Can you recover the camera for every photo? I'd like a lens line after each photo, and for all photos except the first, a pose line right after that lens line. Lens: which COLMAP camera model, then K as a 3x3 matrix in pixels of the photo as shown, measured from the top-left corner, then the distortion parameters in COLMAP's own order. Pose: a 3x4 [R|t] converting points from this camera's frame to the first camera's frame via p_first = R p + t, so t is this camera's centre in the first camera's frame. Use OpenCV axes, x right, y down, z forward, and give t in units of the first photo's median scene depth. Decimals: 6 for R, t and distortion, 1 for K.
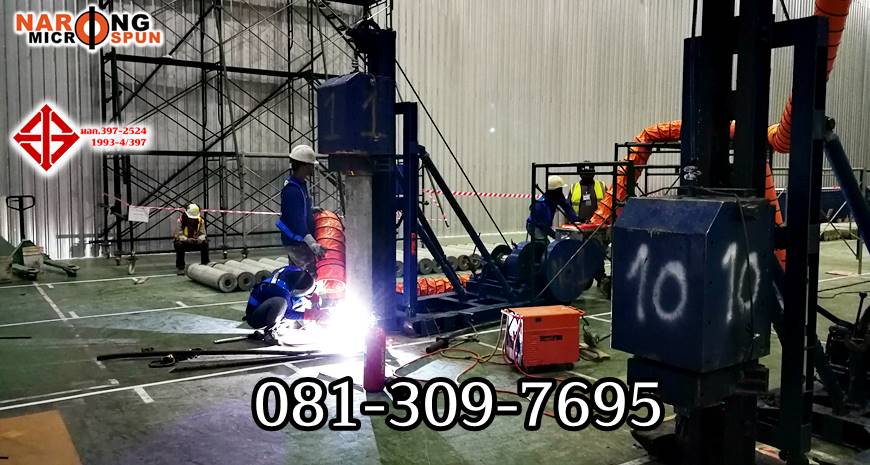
lens RADIAL K [[695.5, 0, 436.4], [0, 695.5, 219.3], [0, 0, 1]] dist [0.041161, -0.047810]
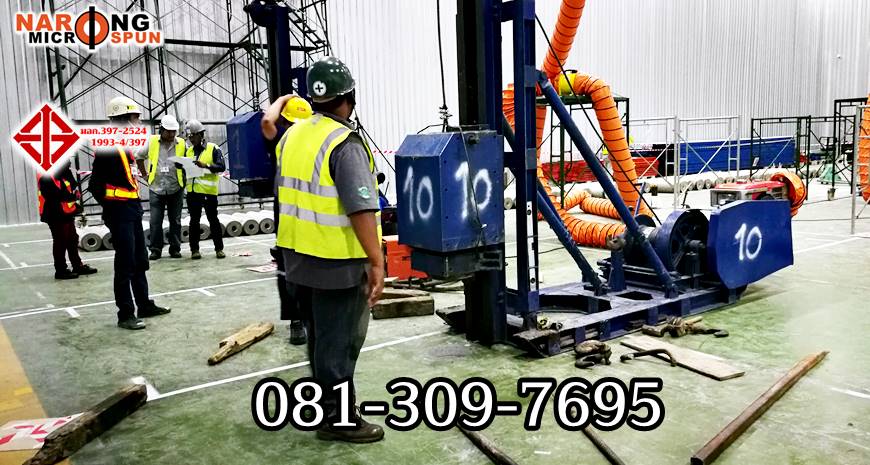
lens RADIAL K [[695.5, 0, 449.2], [0, 695.5, 219.2], [0, 0, 1]] dist [0.041161, -0.047810]
pose [[0.998450, -0.036627, 0.041899, 0.075114], [0.034583, 0.998224, 0.048506, 0.018221], [-0.043601, -0.046982, 0.997944, -0.096597]]
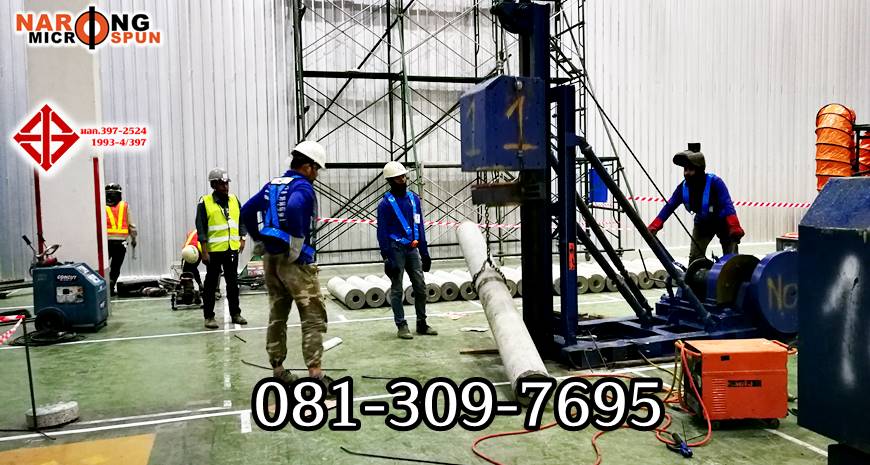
lens RADIAL K [[695.5, 0, 443.0], [0, 695.5, 227.6], [0, 0, 1]] dist [0.041161, -0.047810]
pose [[0.953881, -0.009073, -0.300048, 0.035500], [0.006821, 0.999940, -0.008554, 0.003733], [0.300108, 0.006113, 0.953886, 0.081299]]
